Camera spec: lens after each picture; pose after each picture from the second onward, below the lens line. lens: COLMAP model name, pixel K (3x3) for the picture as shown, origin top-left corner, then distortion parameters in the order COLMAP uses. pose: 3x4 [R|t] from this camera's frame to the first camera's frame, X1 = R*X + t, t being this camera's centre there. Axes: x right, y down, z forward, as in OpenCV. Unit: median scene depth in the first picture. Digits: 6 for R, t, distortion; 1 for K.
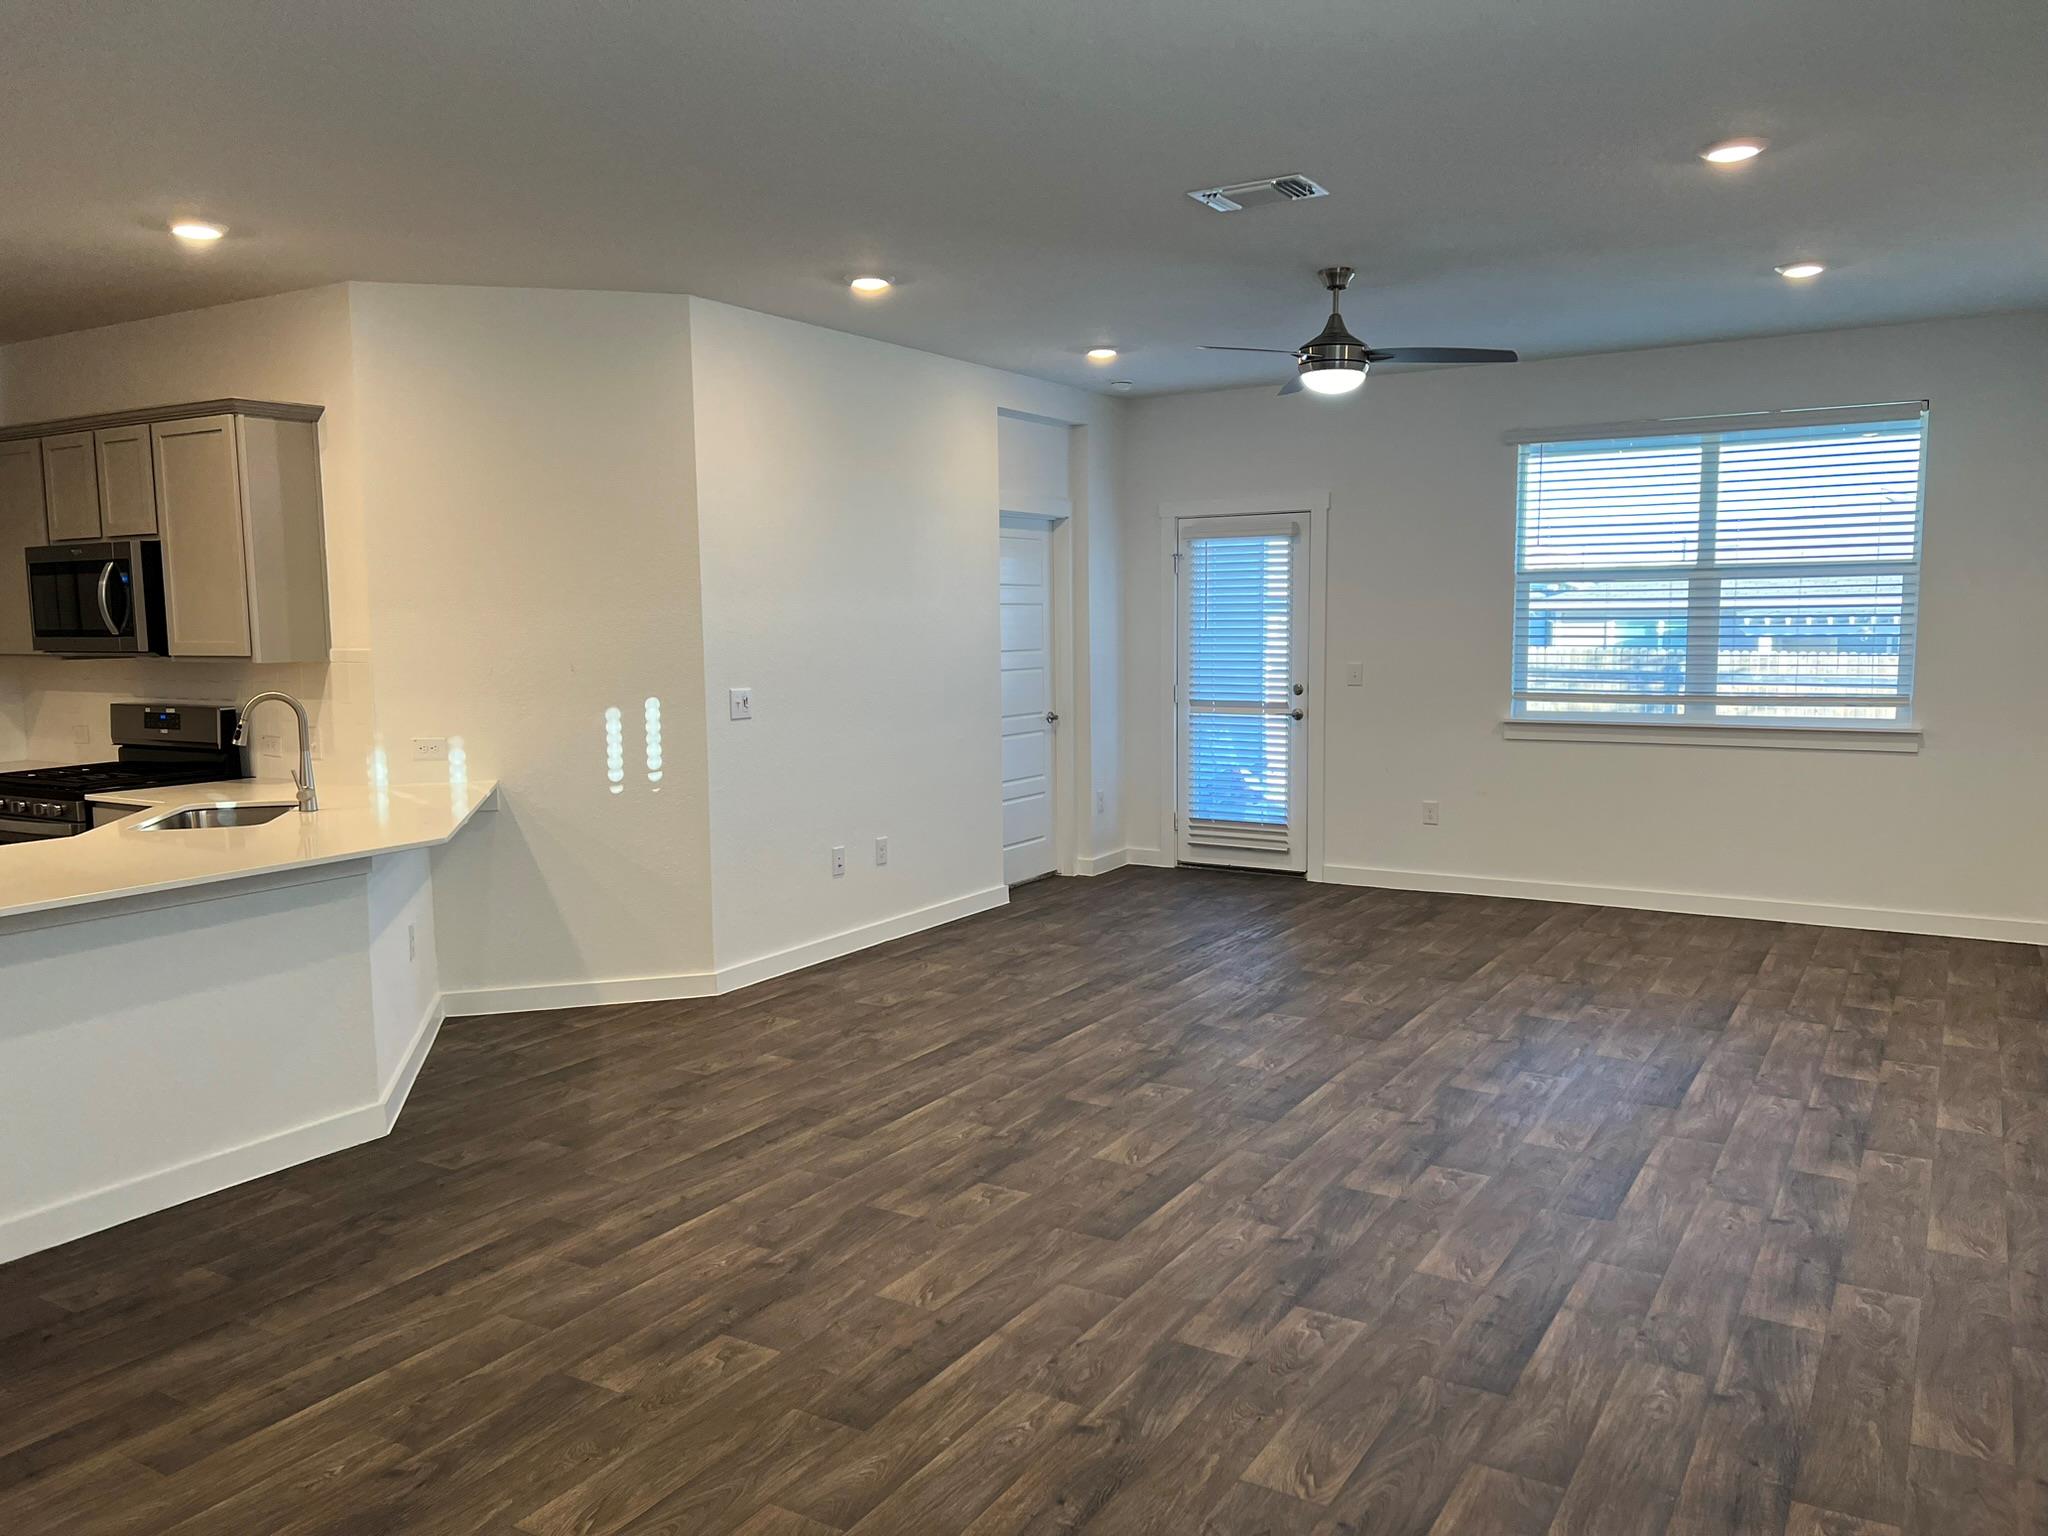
lens RADIAL K [[1537.8, 0, 1034.8], [0, 1537.8, 772.6], [0, 0, 1]] dist [0.075497, -0.086323]
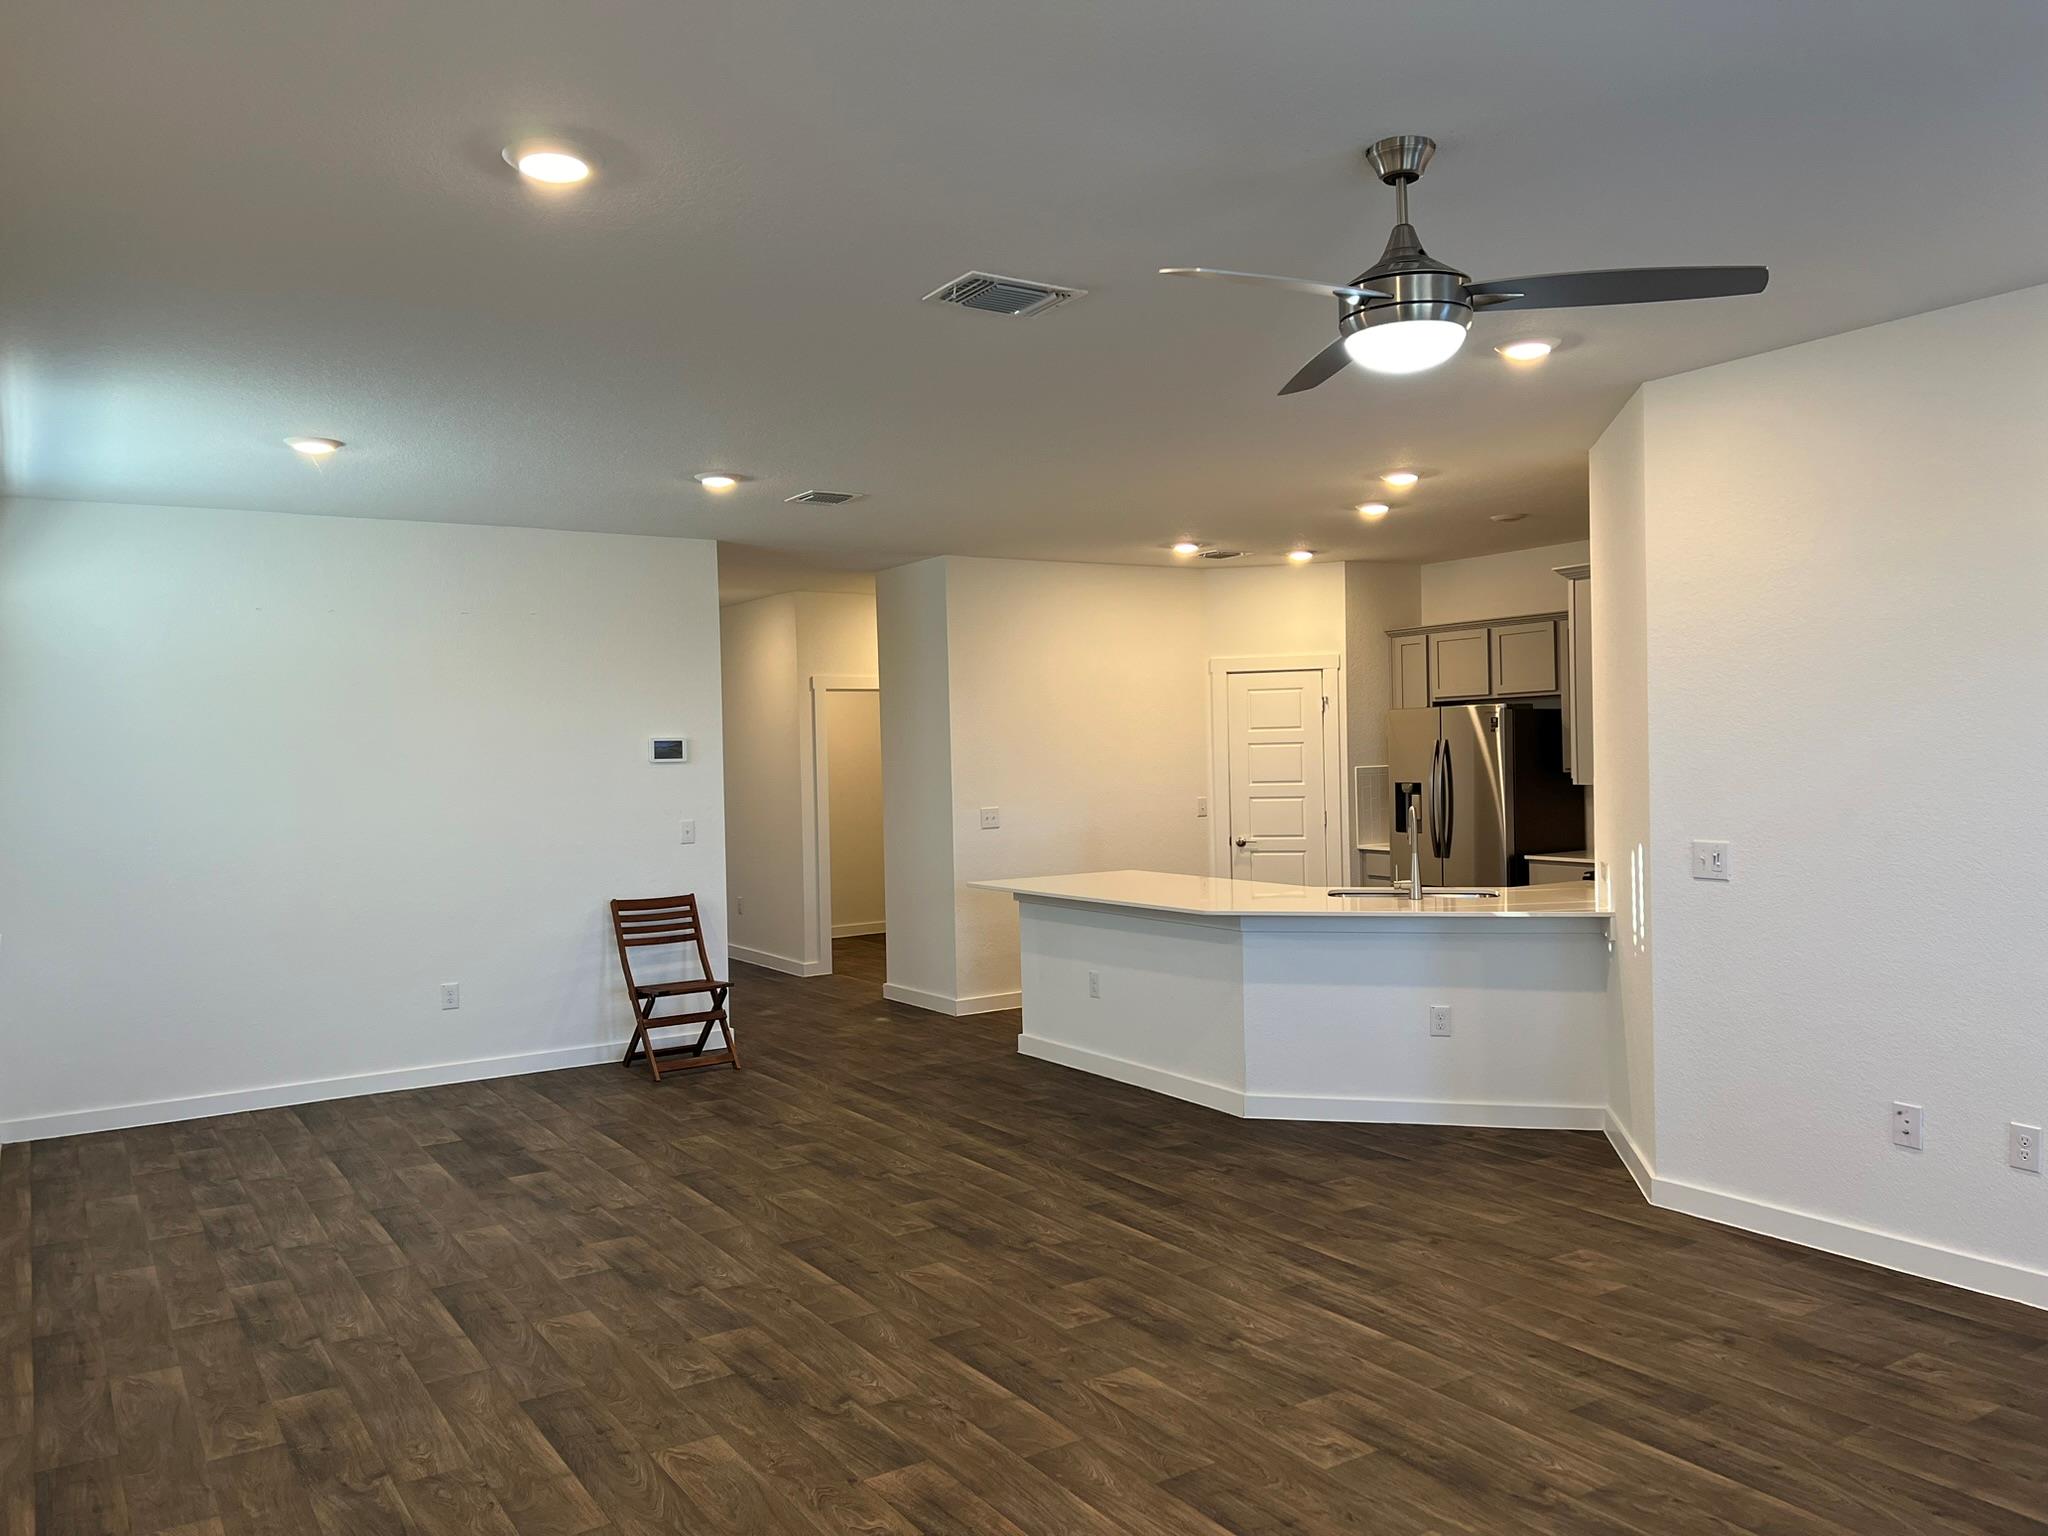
lens RADIAL K [[1537.8, 0, 1047.7], [0, 1537.8, 787.3], [0, 0, 1]] dist [0.075497, -0.086323]
pose [[-0.434103, 0.044535, -0.899762, 1.029282], [-0.063875, 0.994742, 0.080054, -0.190255], [0.898596, 0.092224, -0.428975, 1.583694]]
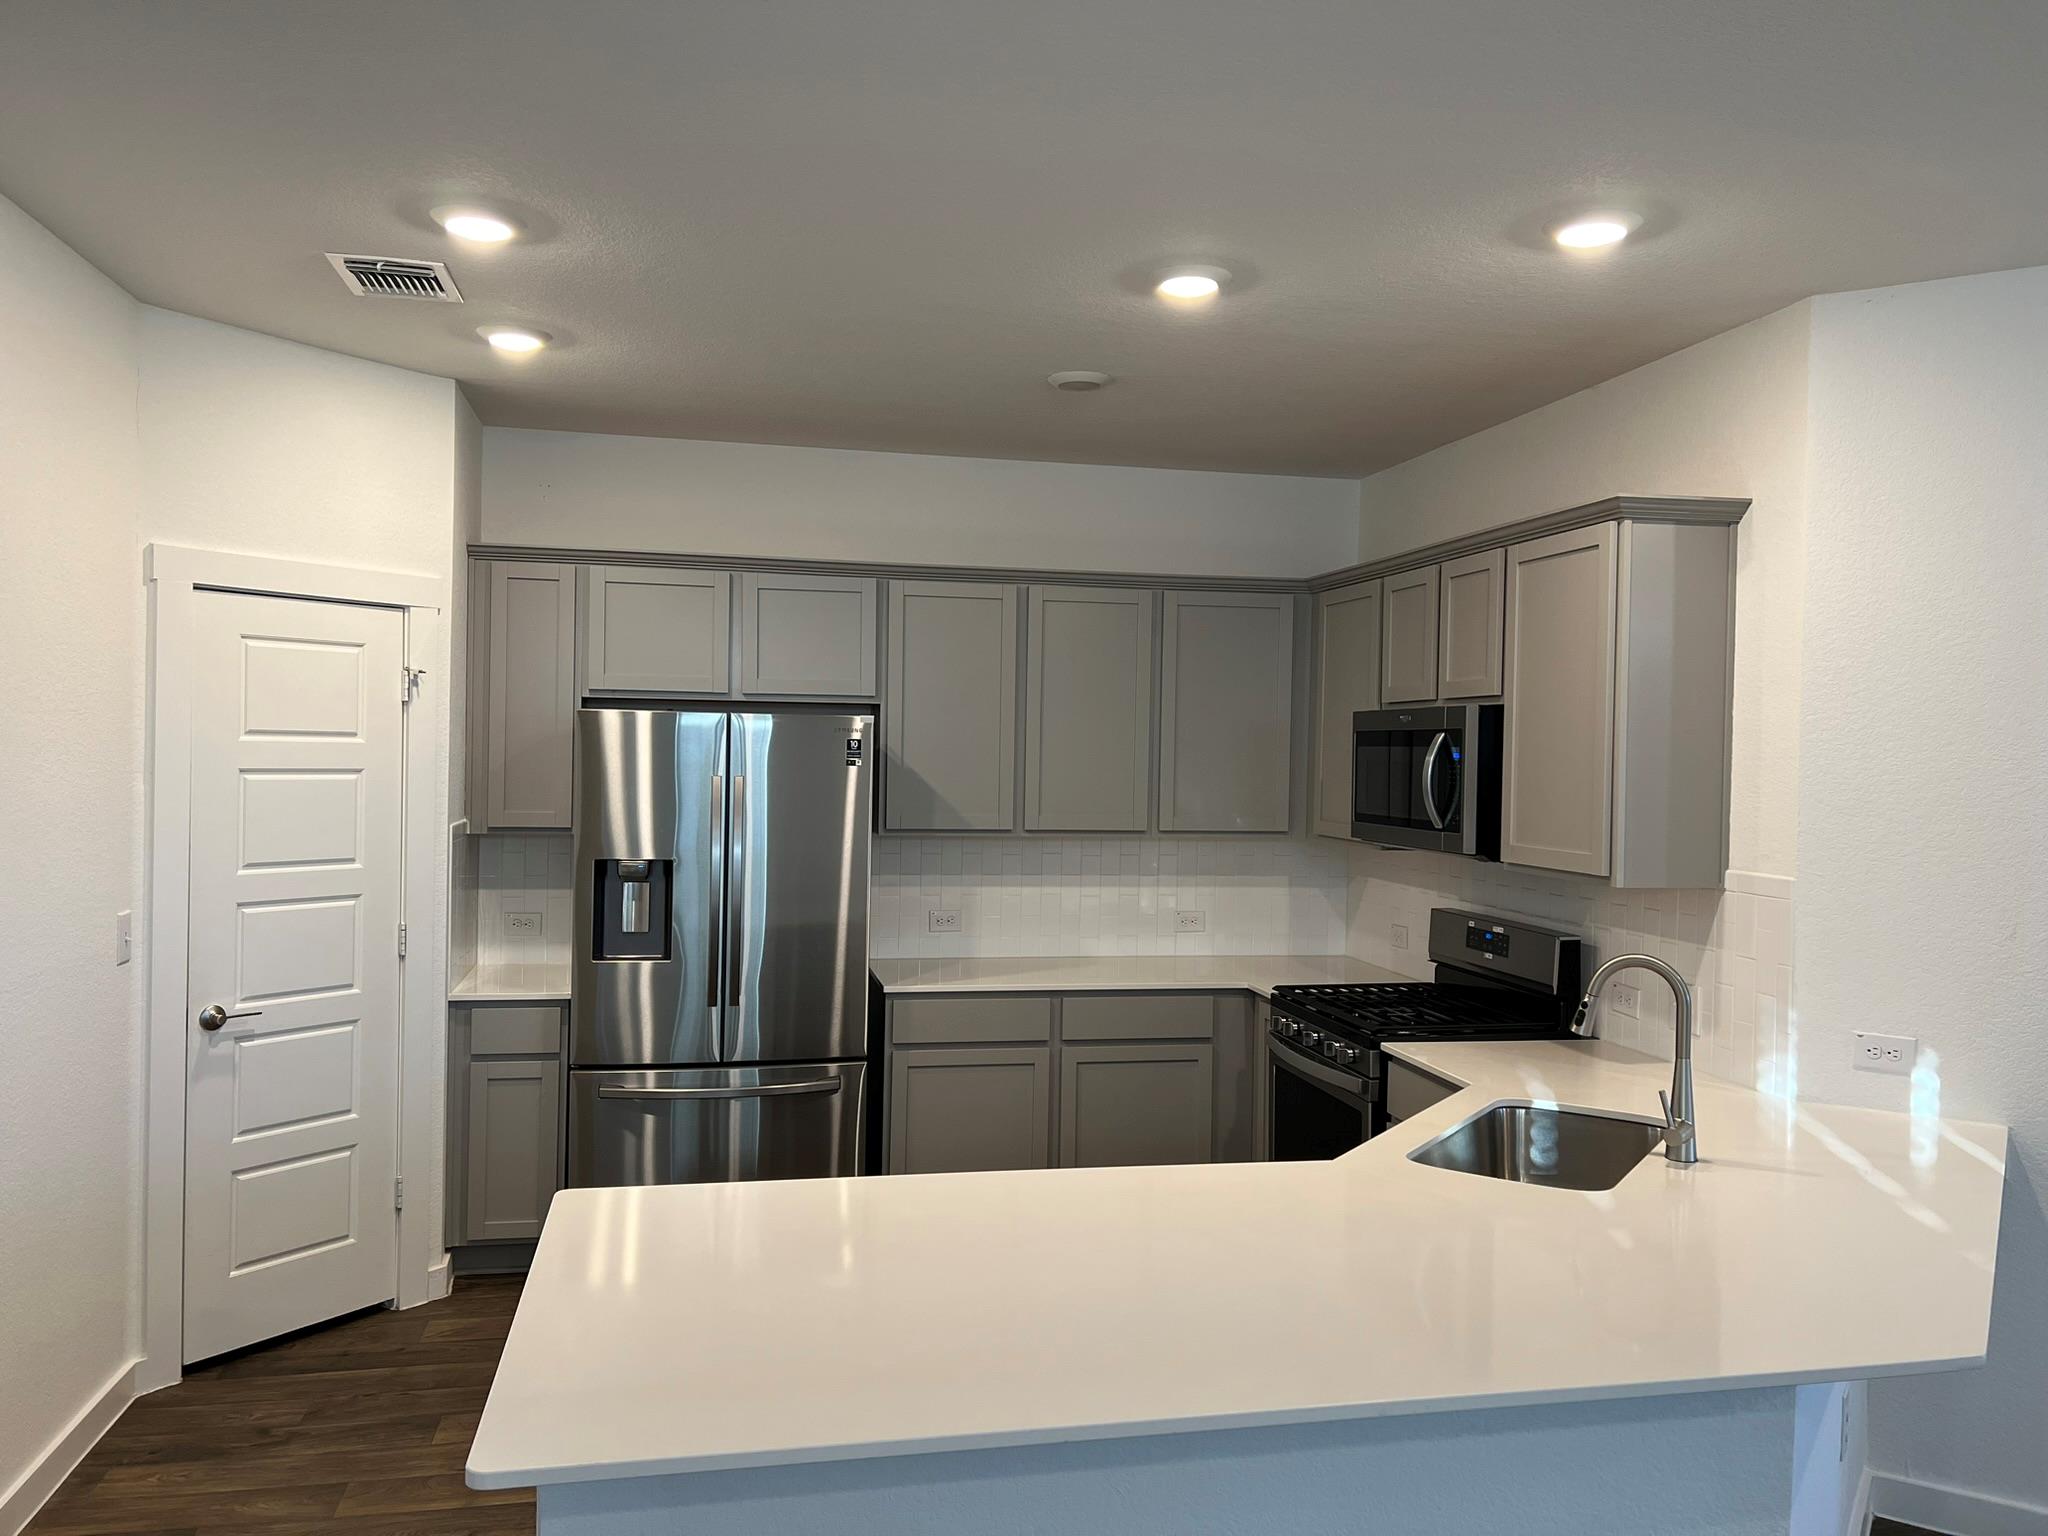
lens RADIAL K [[1537.8, 0, 1016.4], [0, 1537.8, 773.1], [0, 0, 1]] dist [0.075497, -0.086323]
pose [[0.676468, 0.034925, -0.735643, -0.257107], [-0.101843, 0.993714, -0.046474, -0.085260], [0.729396, 0.106358, 0.675773, 0.496280]]
